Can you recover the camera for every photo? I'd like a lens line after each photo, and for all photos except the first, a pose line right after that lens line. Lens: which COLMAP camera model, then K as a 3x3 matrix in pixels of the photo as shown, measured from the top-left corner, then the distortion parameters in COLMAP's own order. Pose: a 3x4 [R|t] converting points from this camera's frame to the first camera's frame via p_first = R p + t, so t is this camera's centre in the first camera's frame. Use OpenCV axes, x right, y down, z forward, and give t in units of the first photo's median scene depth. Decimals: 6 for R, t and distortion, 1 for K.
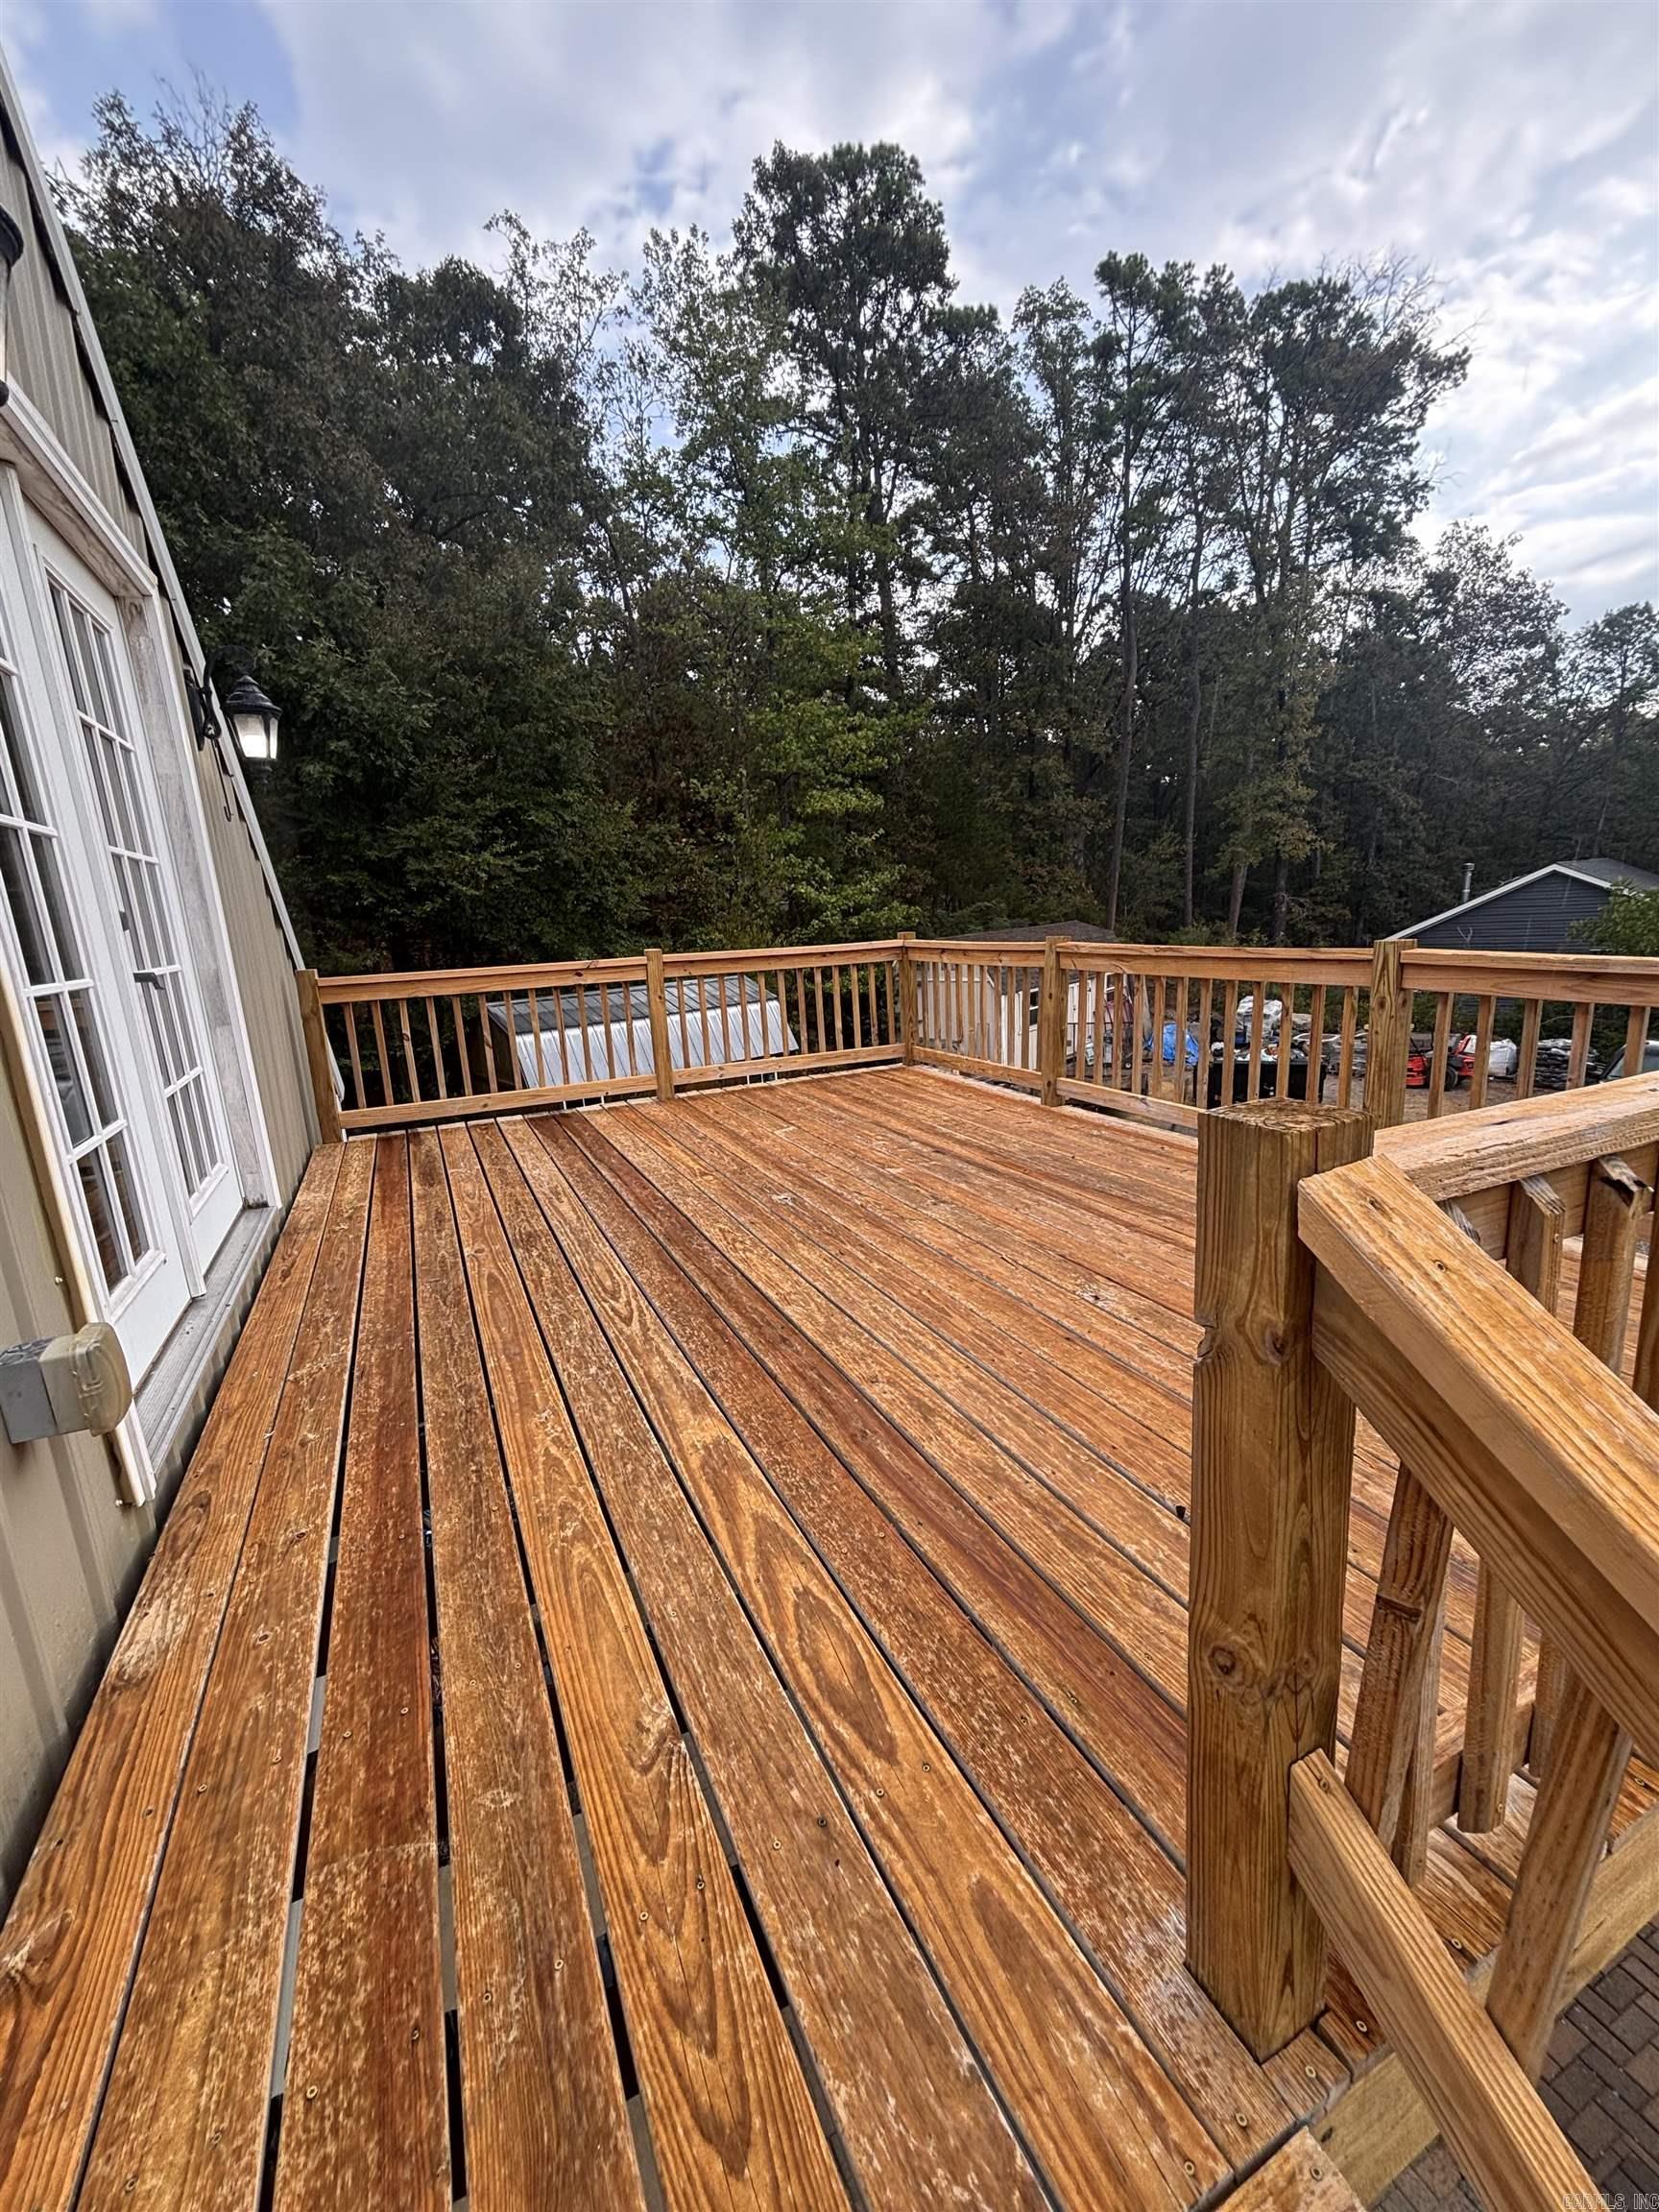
lens RADIAL K [[888.3, 0, 837.5], [0, 888.3, 1105.1], [0, 0, 1]] dist [0.016392, -0.011609]
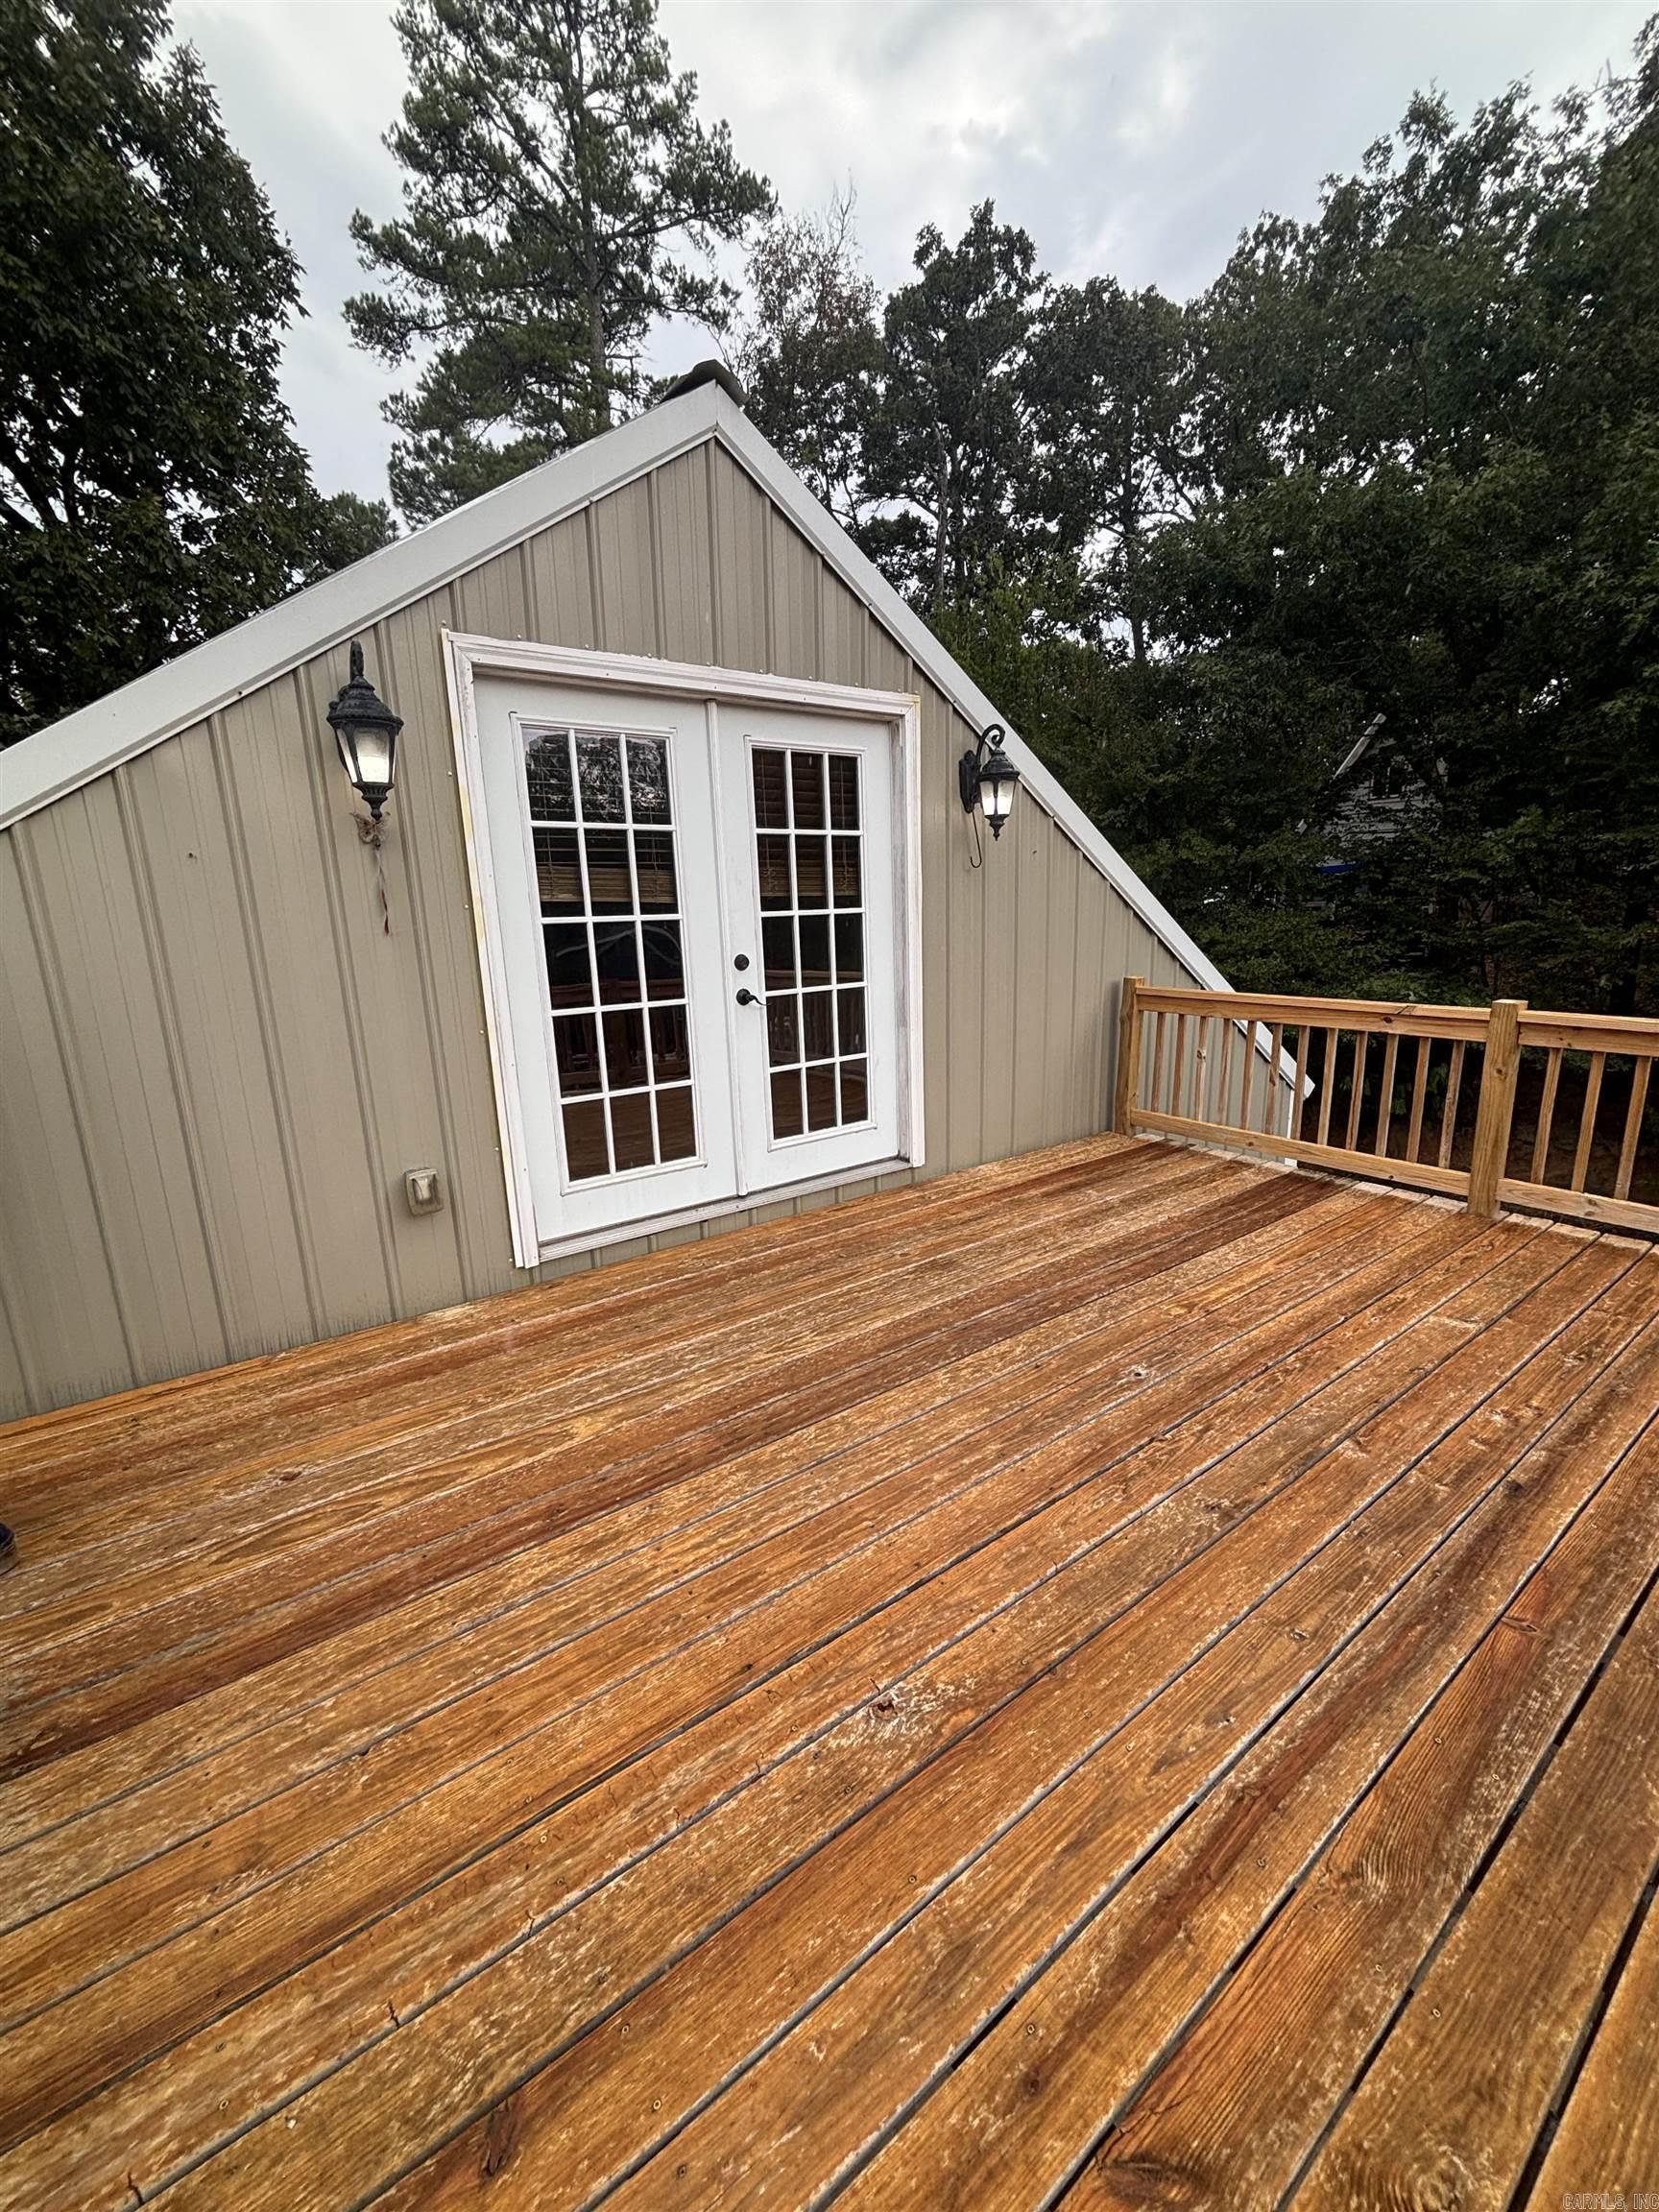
lens RADIAL K [[888.3, 0, 837.5], [0, 888.3, 1105.1], [0, 0, 1]] dist [0.016392, -0.011609]
pose [[0.190265, 0.265676, -0.945101, 0.560651], [-0.193764, 0.953912, 0.229145, -0.243458], [0.962421, 0.139529, 0.232974, 0.548841]]
